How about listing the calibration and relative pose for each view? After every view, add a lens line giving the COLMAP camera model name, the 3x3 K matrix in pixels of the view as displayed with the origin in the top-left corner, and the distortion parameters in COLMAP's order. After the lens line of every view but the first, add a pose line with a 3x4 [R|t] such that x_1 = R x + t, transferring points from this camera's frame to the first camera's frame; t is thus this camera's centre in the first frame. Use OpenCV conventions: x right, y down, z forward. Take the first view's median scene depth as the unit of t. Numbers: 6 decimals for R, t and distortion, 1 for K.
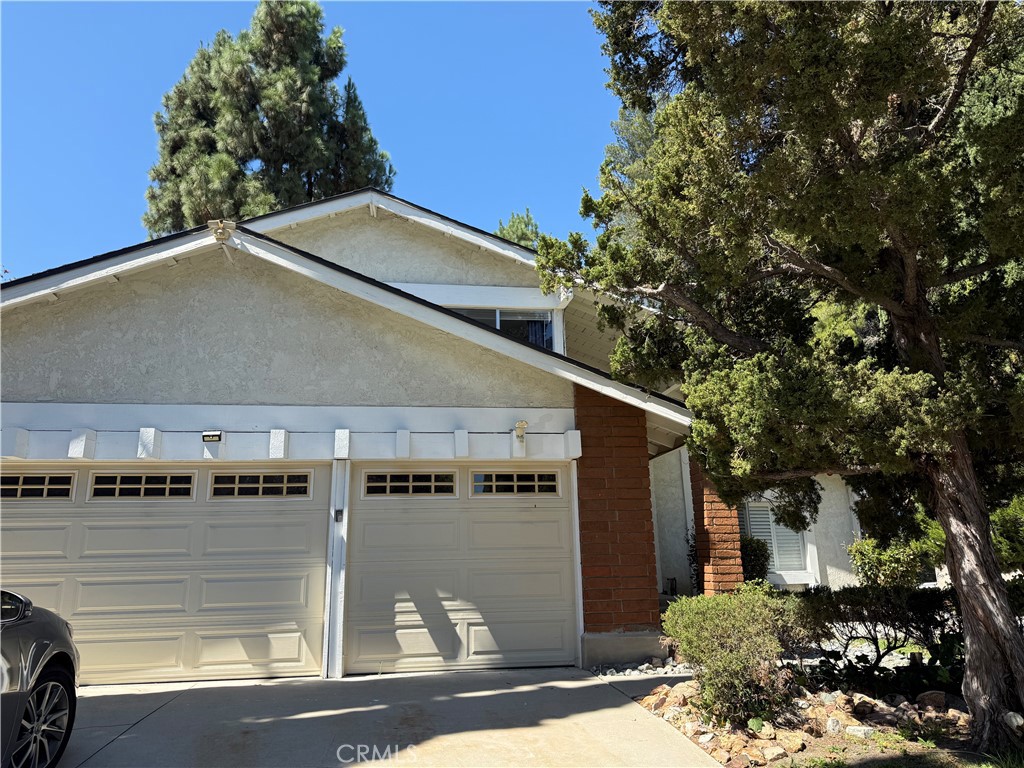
lens RADIAL K [[723.9, 0, 512.8], [0, 723.9, 385.6], [0, 0, 1]] dist [0.033882, -0.046619]
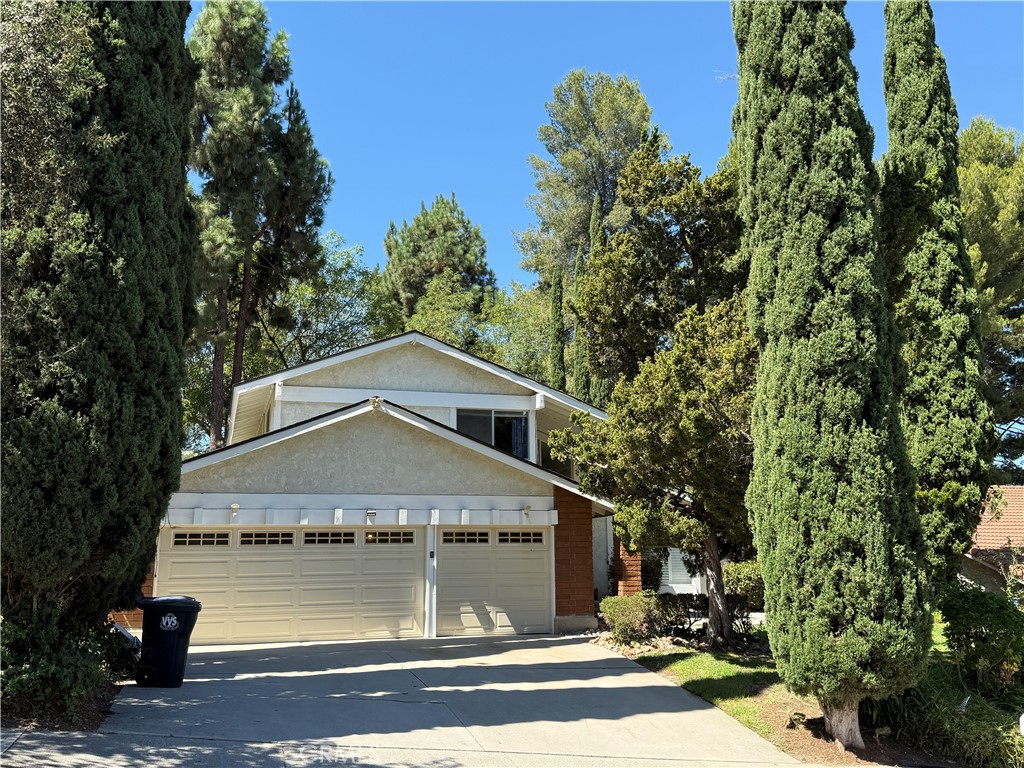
lens RADIAL K [[975.3, 0, 516.9], [0, 975.3, 386.3], [0, 0, 1]] dist [0.112389, 0.000000]
pose [[0.988955, 0.038698, 0.143076, -0.380592], [-0.046770, 0.997472, 0.053490, -0.385032], [-0.140644, -0.059591, 0.988265, -1.452416]]
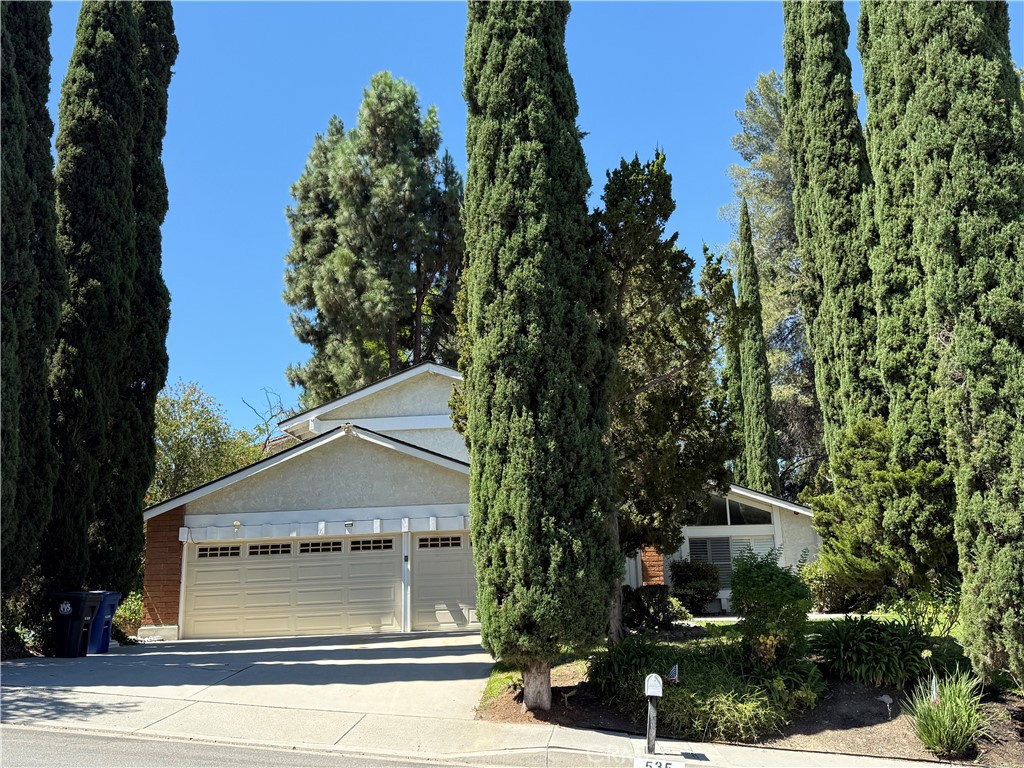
lens RADIAL K [[975.3, 0, 514.0], [0, 975.3, 387.6], [0, 0, 1]] dist [0.112389, 0.000000]
pose [[0.972518, -0.058848, -0.225269, 0.708422], [0.065266, 0.997644, 0.021143, -0.344331], [0.223494, -0.035264, 0.974067, -1.632126]]
